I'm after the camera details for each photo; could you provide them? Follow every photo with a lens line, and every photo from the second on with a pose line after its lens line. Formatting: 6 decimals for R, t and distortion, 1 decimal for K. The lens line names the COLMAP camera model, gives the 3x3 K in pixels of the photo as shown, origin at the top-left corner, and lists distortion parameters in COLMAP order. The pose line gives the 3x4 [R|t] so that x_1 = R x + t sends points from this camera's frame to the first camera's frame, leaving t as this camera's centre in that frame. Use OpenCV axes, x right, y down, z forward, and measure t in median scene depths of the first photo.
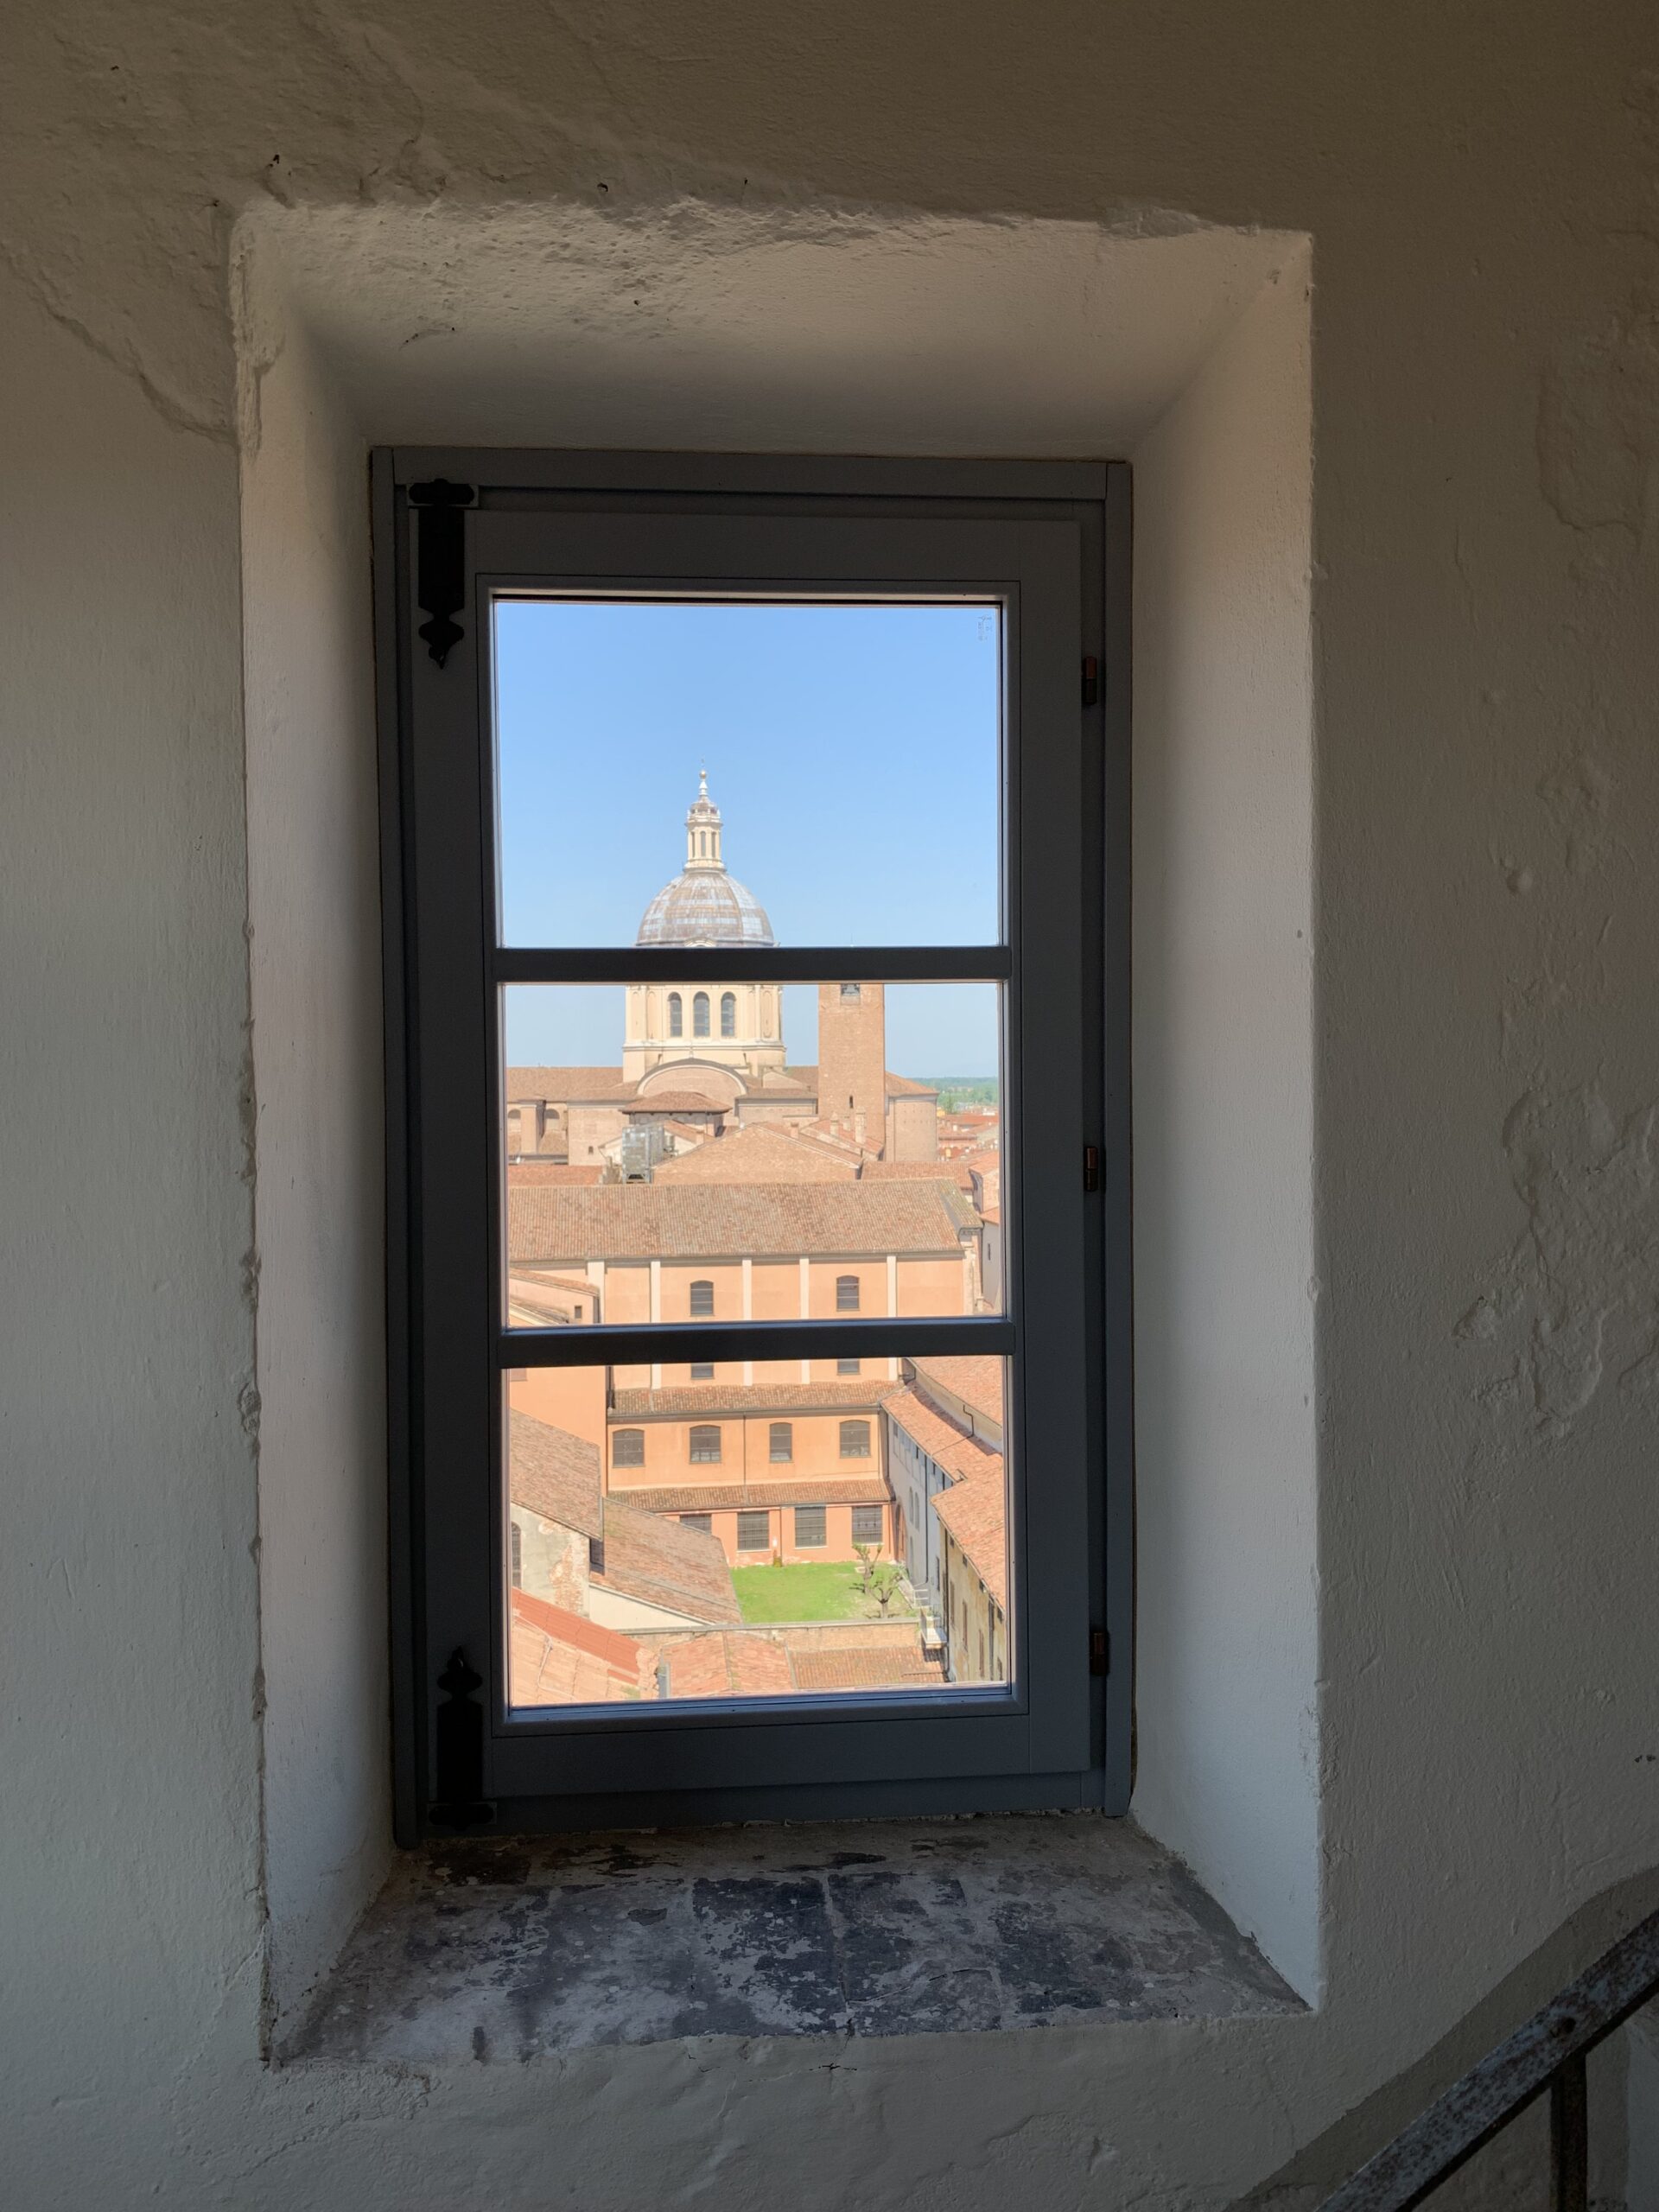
lens RADIAL K [[1542.5, 0, 843.8], [0, 1542.5, 1104.7], [0, 0, 1]] dist [-0.037051, 0.004584]
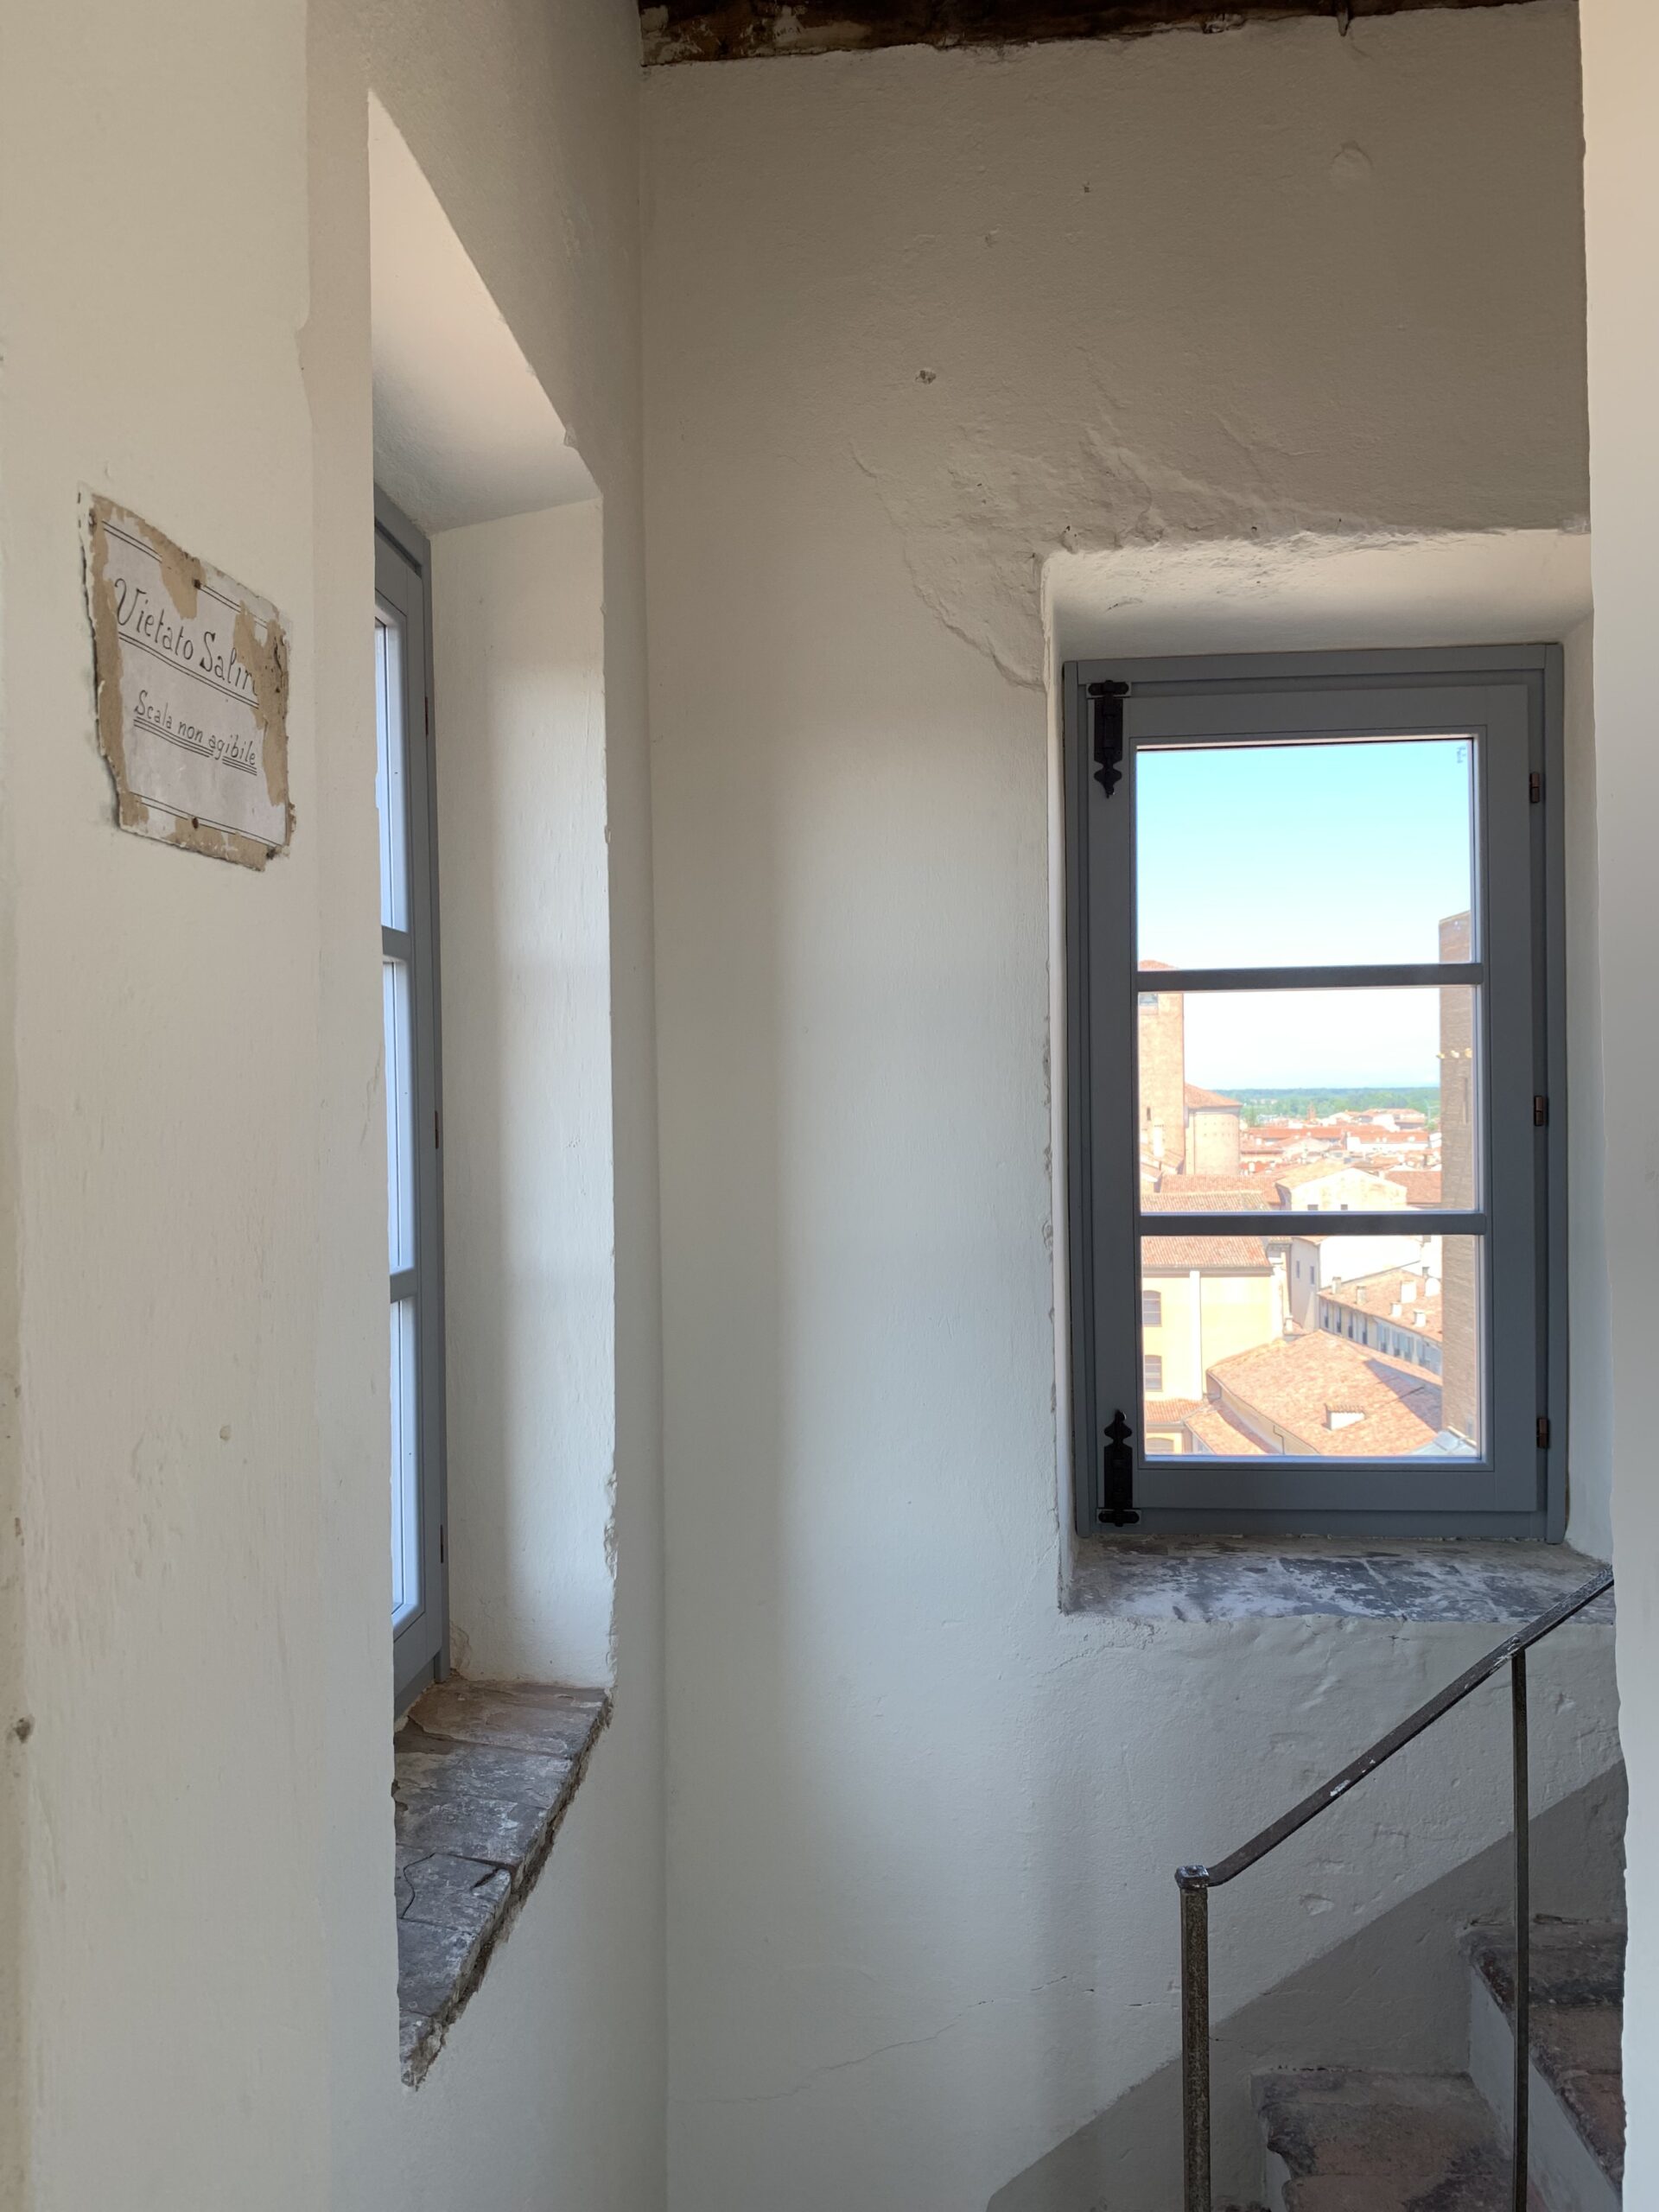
lens RADIAL K [[1553.7, 0, 829.5], [0, 1553.7, 1106.0], [0, 0, 1]] dist [-0.008886, -0.055195]
pose [[0.980636, -0.001638, -0.195832, -0.261116], [0.000194, 0.999973, -0.007396, 0.056413], [0.195839, 0.007215, 0.980610, -0.729786]]
